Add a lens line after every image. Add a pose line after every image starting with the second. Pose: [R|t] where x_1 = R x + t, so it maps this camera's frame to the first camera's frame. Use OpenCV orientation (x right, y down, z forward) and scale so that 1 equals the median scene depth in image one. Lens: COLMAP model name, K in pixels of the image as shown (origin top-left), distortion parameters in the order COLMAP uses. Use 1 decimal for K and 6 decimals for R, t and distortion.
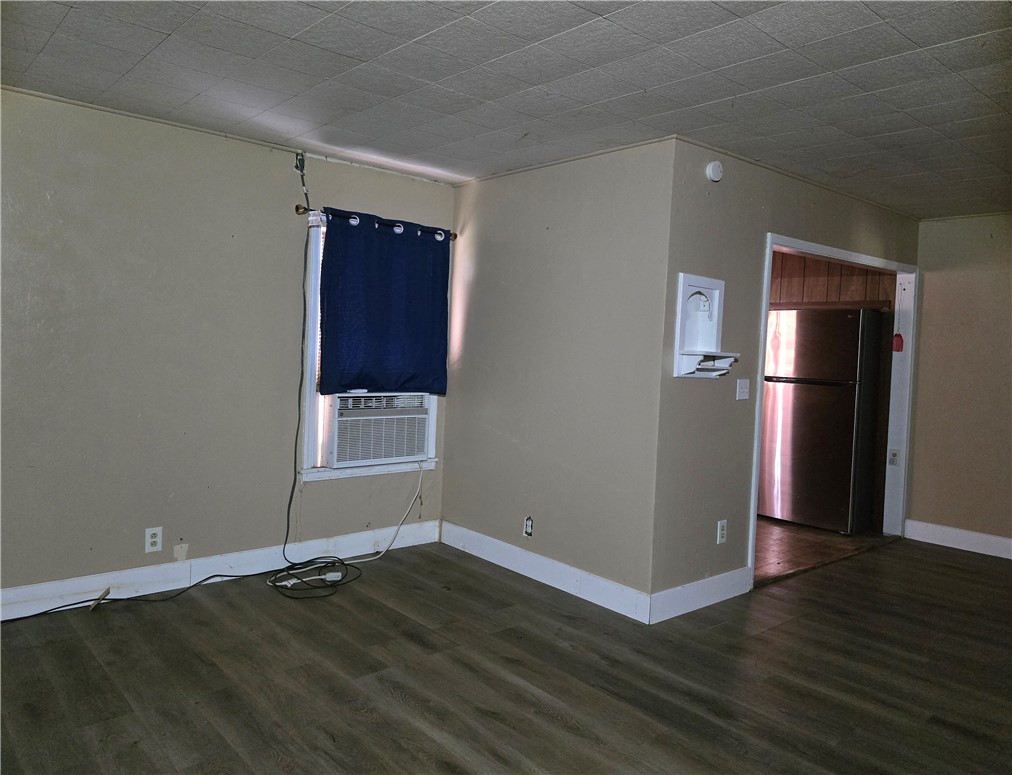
lens RADIAL K [[759.5, 0, 478.1], [0, 759.5, 360.8], [0, 0, 1]] dist [0.066236, -0.045893]
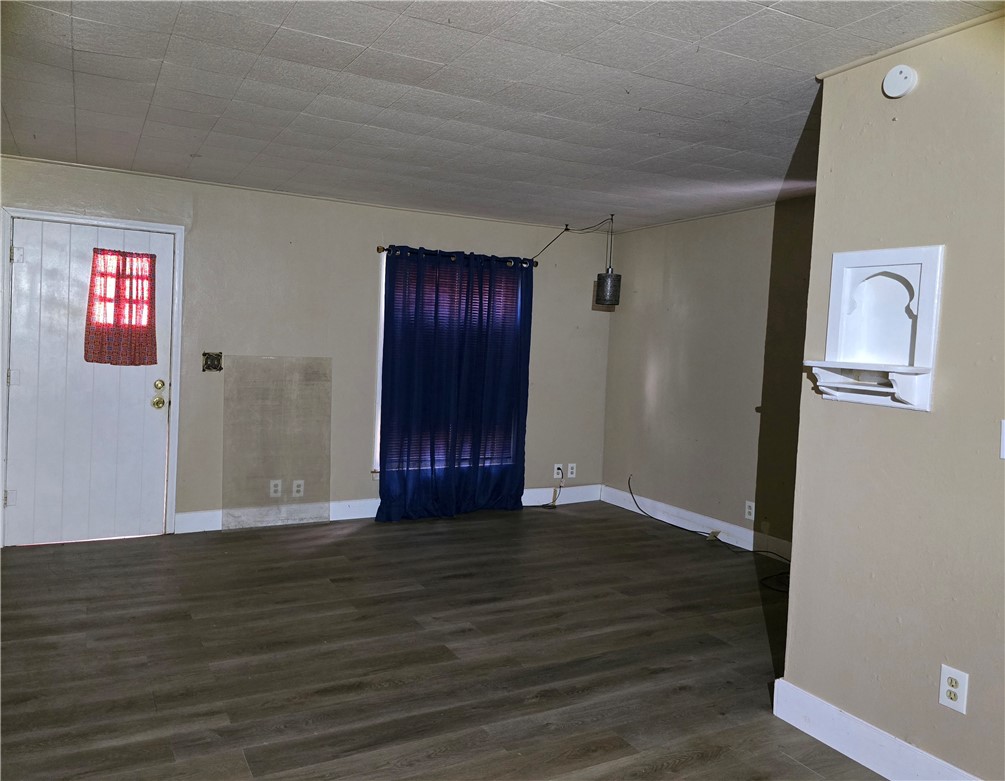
lens RADIAL K [[754.2, 0, 505.0], [0, 754.2, 387.8], [0, 0, 1]] dist [0.066236, -0.045893]
pose [[-0.211635, 0.000853, -0.977348, 0.909734], [-0.072058, 0.997264, 0.016474, 0.018902], [0.974689, 0.073913, -0.210995, 0.765472]]
